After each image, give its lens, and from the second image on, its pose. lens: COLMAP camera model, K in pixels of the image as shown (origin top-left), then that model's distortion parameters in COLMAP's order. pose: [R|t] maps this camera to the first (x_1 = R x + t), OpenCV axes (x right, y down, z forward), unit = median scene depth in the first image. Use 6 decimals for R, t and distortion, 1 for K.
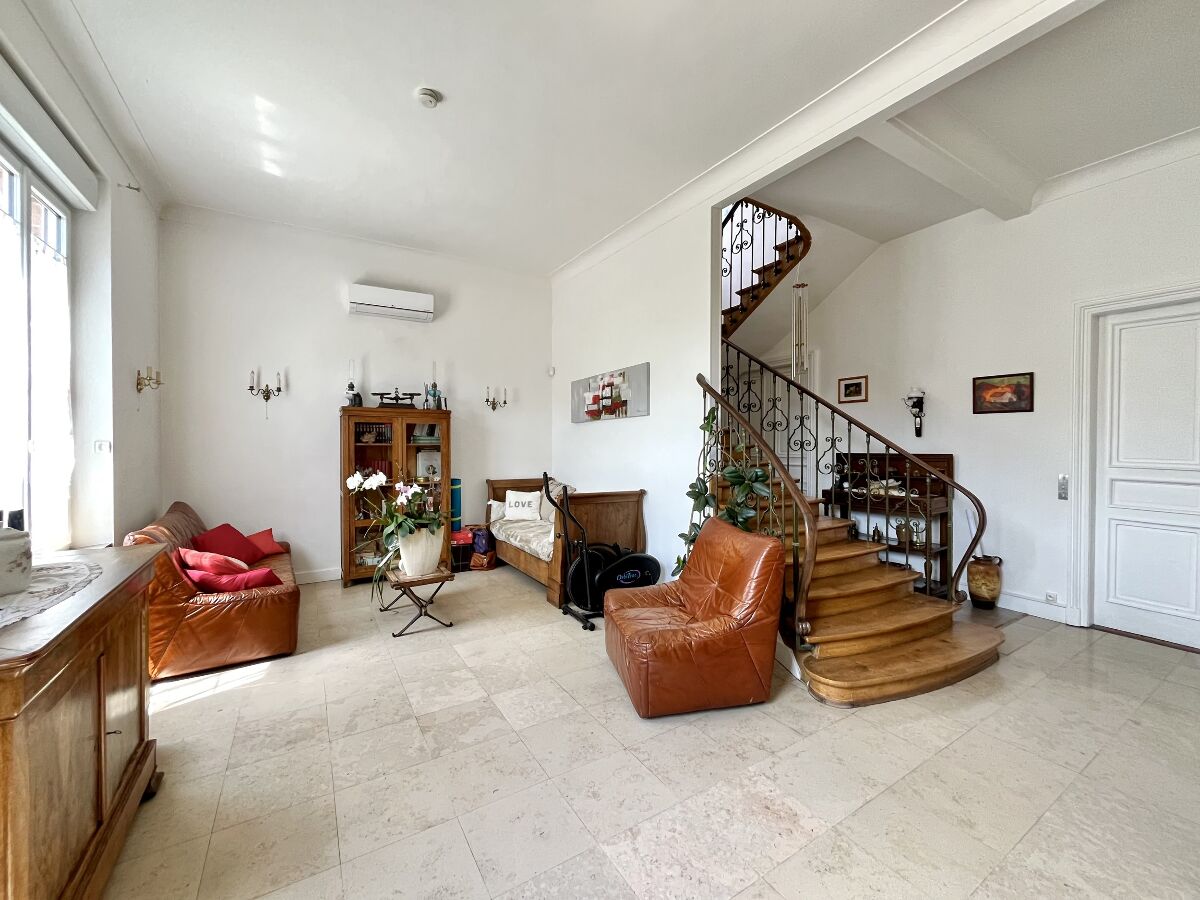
lens RADIAL K [[483.9, 0, 599.0], [0, 483.9, 447.1], [0, 0, 1]] dist [-0.001853, -0.000135]
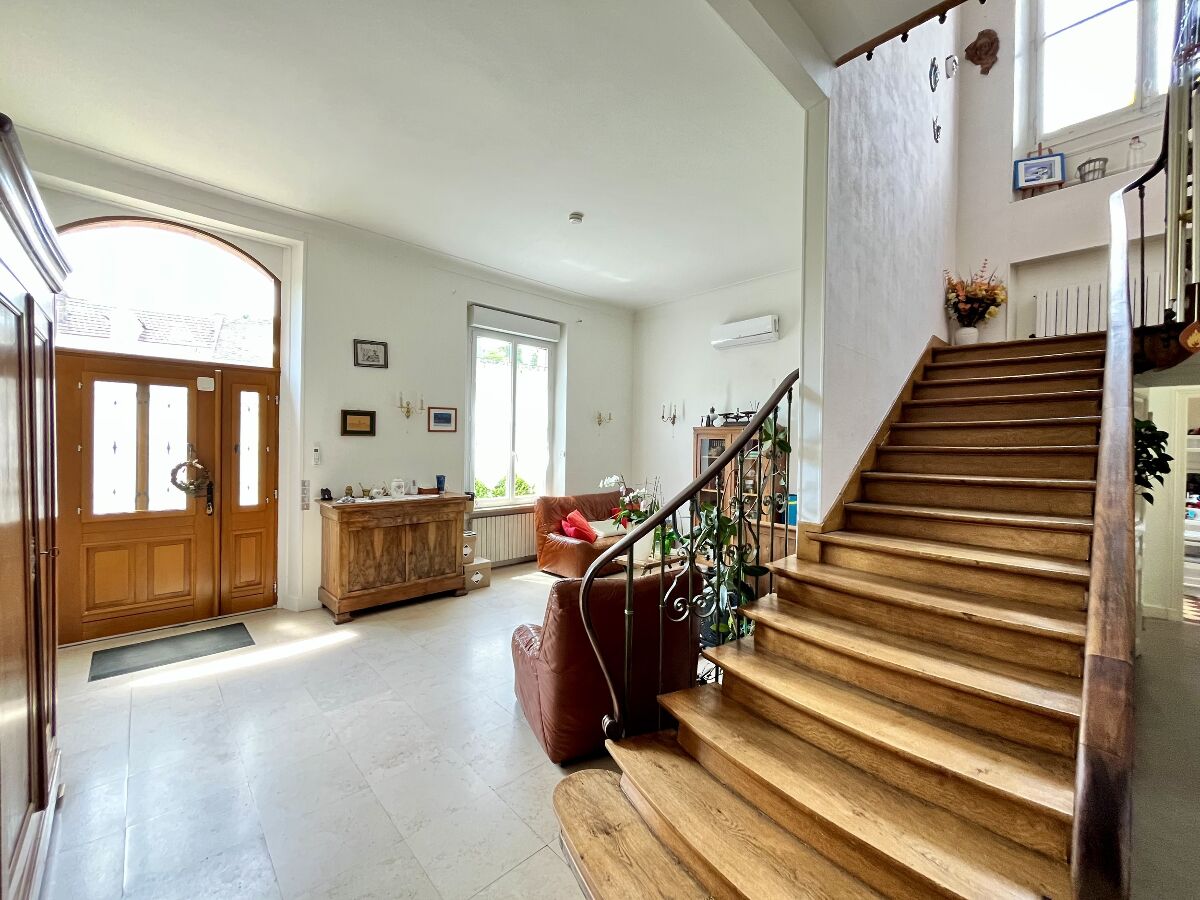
lens RADIAL K [[483.9, 0, 601.8], [0, 483.9, 448.5], [0, 0, 1]] dist [-0.001853, -0.000135]
pose [[0.208997, 0.014457, -0.977809, 0.665006], [-0.026368, 0.999610, 0.009144, -0.031341], [0.977561, 0.023872, 0.209297, 0.481719]]
